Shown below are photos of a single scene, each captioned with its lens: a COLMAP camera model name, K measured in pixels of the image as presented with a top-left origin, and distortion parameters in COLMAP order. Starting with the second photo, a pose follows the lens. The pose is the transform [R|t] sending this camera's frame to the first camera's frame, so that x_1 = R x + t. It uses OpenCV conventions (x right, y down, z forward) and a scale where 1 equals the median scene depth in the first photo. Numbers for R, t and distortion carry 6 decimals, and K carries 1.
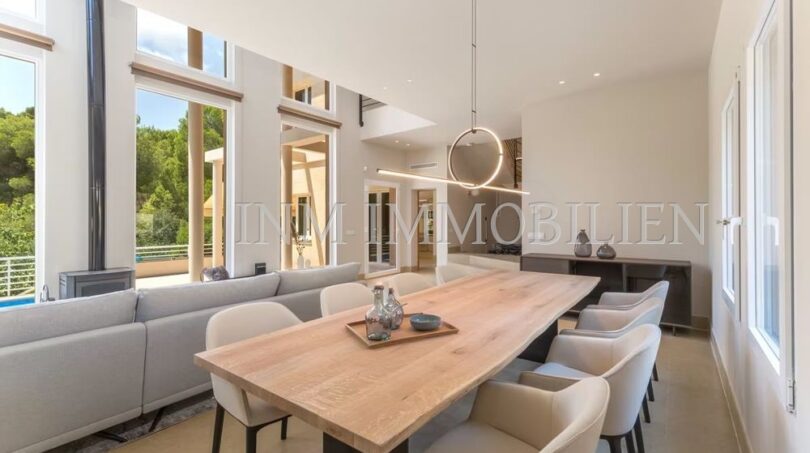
lens RADIAL K [[344.0, 0, 405.9], [0, 344.0, 222.8], [0, 0, 1]] dist [-0.001679, -0.001451]
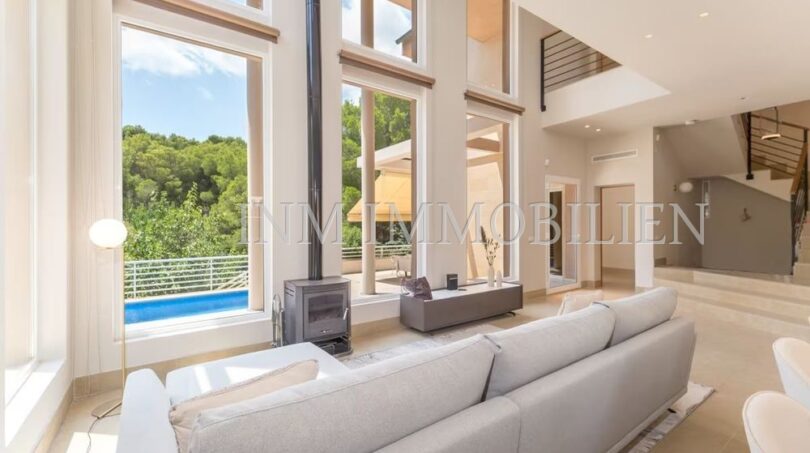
lens RADIAL K [[350.1, 0, 404.3], [0, 350.1, 227.8], [0, 0, 1]] dist [-0.001336, 0.000003]
pose [[0.947739, 0.000254, -0.319047, -0.181155], [0.000212, 0.999999, 0.001425, 0.000341], [0.319047, -0.001418, 0.947738, 0.093533]]
